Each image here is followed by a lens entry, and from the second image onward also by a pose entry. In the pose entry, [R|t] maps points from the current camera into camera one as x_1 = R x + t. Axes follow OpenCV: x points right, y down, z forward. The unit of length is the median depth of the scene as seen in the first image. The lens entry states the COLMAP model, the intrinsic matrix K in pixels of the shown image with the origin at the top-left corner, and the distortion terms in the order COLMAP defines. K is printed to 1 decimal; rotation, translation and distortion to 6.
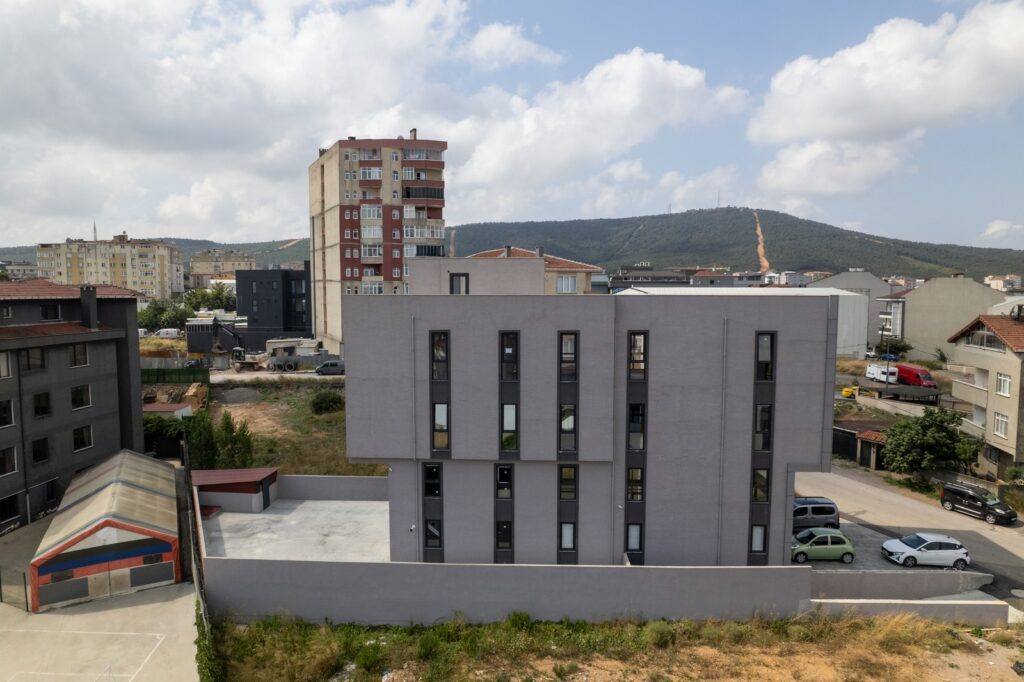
lens RADIAL K [[654.4, 0, 517.7], [0, 654.4, 336.9], [0, 0, 1]] dist [-0.060465, 0.048875]
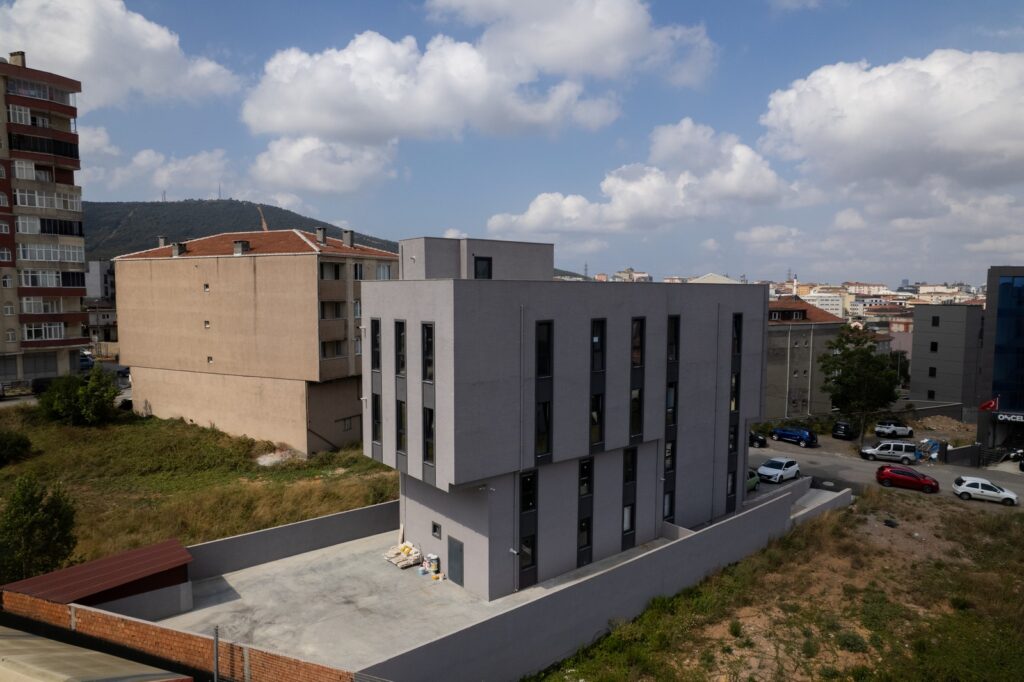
lens RADIAL K [[654.4, 0, 515.3], [0, 654.4, 342.7], [0, 0, 1]] dist [-0.060465, 0.048875]
pose [[0.739883, -0.053050, 0.670641, -0.588374], [0.043015, 0.998577, 0.031535, -0.007447], [-0.671359, 0.005515, 0.741112, 0.292102]]
